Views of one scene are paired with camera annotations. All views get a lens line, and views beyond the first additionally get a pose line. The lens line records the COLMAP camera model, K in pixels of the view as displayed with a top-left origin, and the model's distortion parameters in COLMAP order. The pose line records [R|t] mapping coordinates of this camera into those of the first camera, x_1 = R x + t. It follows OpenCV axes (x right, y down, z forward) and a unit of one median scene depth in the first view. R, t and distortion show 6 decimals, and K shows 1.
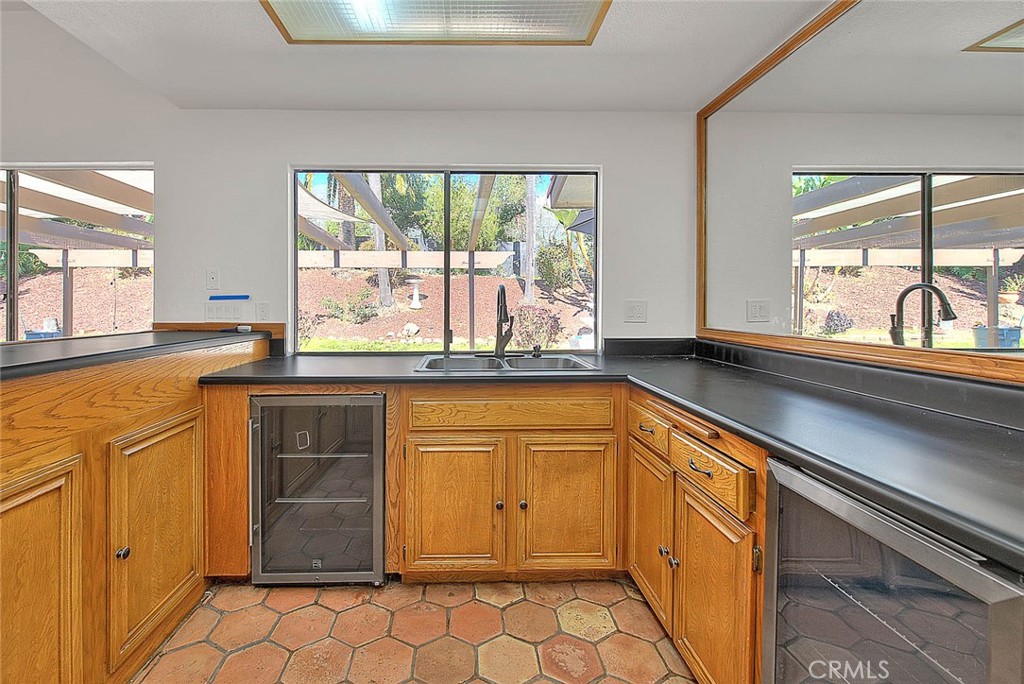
lens RADIAL K [[419.7, 0, 477.8], [0, 419.7, 307.8], [0, 0, 1]] dist [-0.000036, -0.001315]
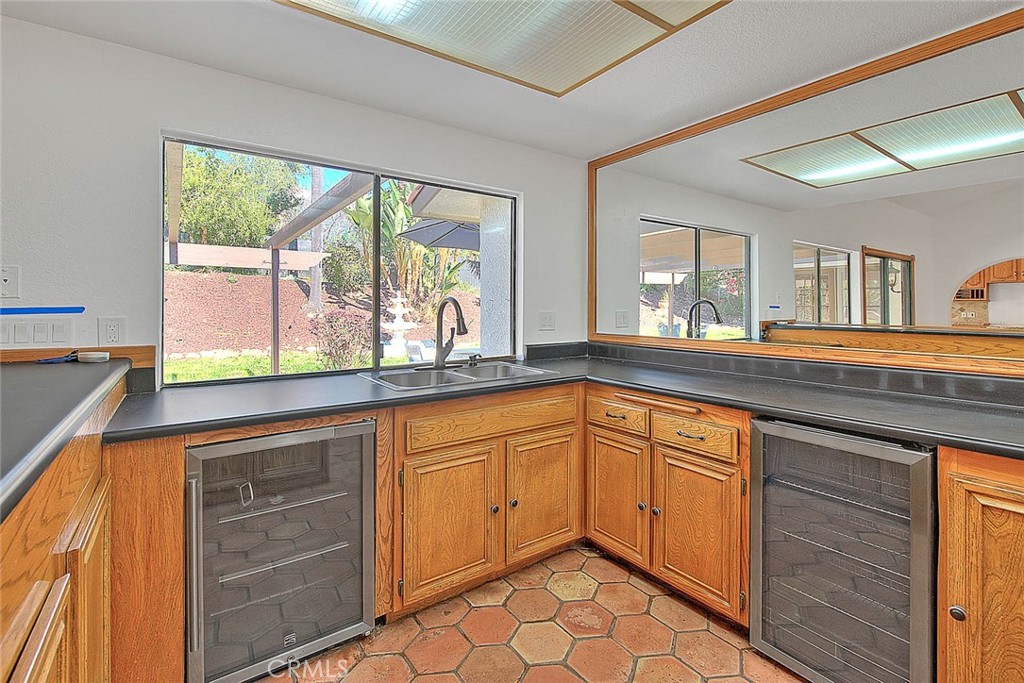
lens RADIAL K [[439.2, 0, 474.2], [0, 439.2, 307.2], [0, 0, 1]] dist [0.001370, -0.000706]
pose [[0.845662, -0.002855, 0.533710, -0.545303], [0.006867, 0.999961, -0.005532, -0.029715], [-0.533674, 0.008343, 0.845649, 0.082642]]
